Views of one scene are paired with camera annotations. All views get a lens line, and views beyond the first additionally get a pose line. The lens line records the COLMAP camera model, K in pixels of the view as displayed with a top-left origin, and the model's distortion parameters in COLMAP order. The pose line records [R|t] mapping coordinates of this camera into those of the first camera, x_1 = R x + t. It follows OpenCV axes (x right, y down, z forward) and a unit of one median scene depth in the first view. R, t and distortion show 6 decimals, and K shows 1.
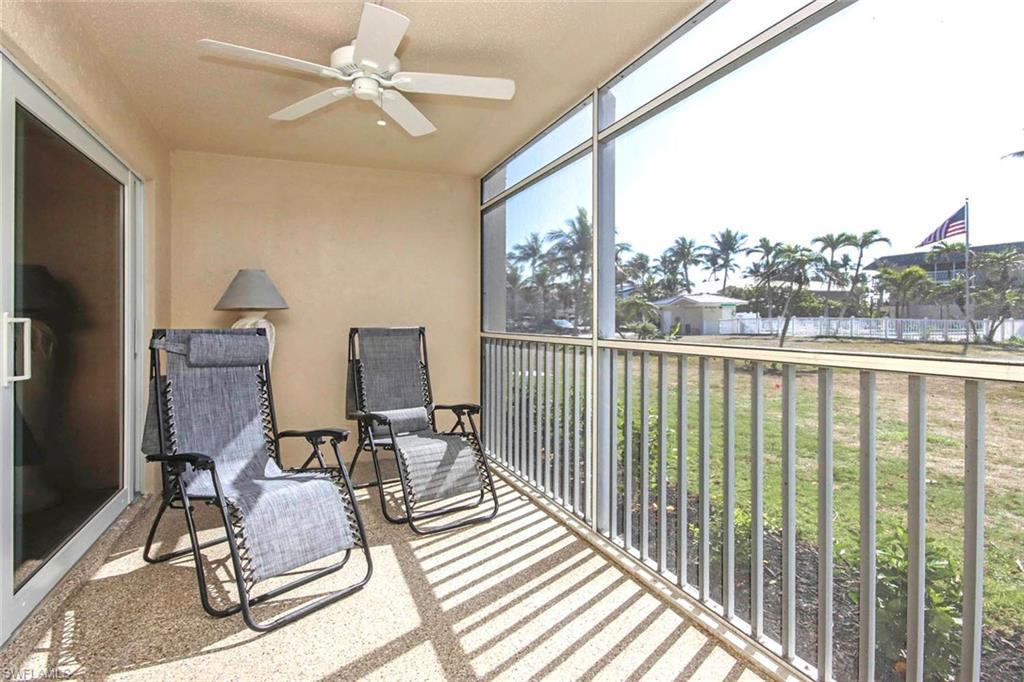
lens RADIAL K [[376.0, 0, 512.0], [0, 376.0, 341.0], [0, 0, 1]] dist [0.001508, 0.000164]
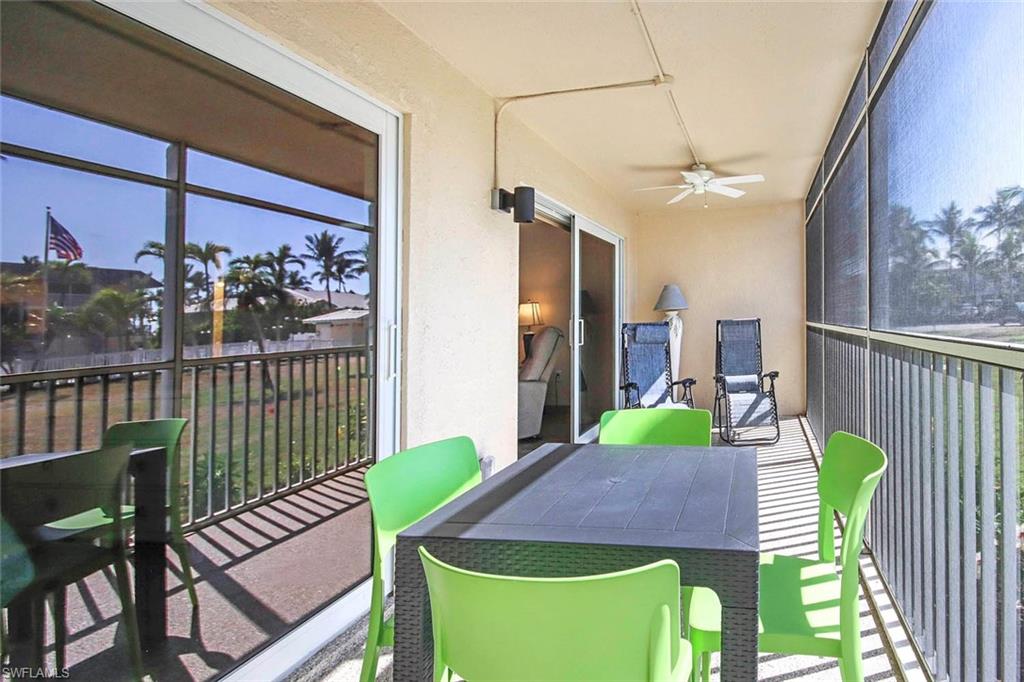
lens RADIAL K [[474.7, 0, 512.0], [0, 474.7, 341.0], [0, 0, 1]] dist [0.000775, -0.000332]
pose [[0.500307, 0.012238, -0.865762, 0.858567], [-0.009144, 0.999919, 0.008850, 0.041355], [0.865800, 0.003489, 0.500378, -0.700142]]
